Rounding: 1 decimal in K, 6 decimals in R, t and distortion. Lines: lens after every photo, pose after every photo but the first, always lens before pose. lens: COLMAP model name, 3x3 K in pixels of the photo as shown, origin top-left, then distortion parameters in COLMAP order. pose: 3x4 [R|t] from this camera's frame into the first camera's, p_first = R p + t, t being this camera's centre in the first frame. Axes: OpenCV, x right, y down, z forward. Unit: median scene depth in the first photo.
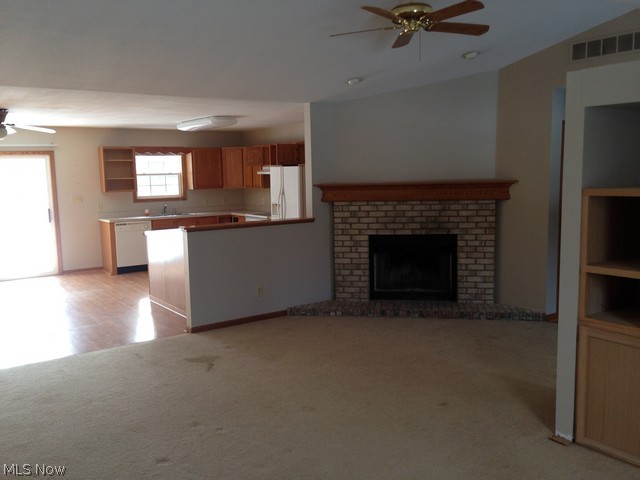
lens RADIAL K [[589.5, 0, 317.6], [0, 589.5, 243.0], [0, 0, 1]] dist [0.048444, 0.000000]
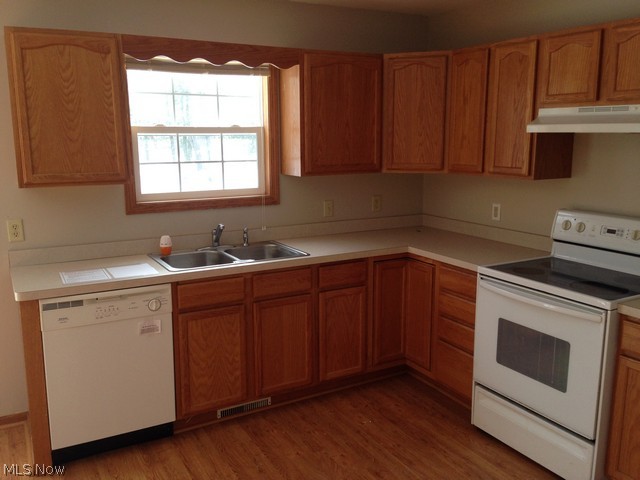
lens RADIAL K [[589.5, 0, 325.3], [0, 589.5, 240.2], [0, 0, 1]] dist [0.048444, 0.000000]
pose [[0.995628, 0.028698, -0.088884, -0.171874], [-0.023263, 0.997830, 0.061589, -0.078534], [0.090459, -0.059252, 0.994136, 0.688749]]
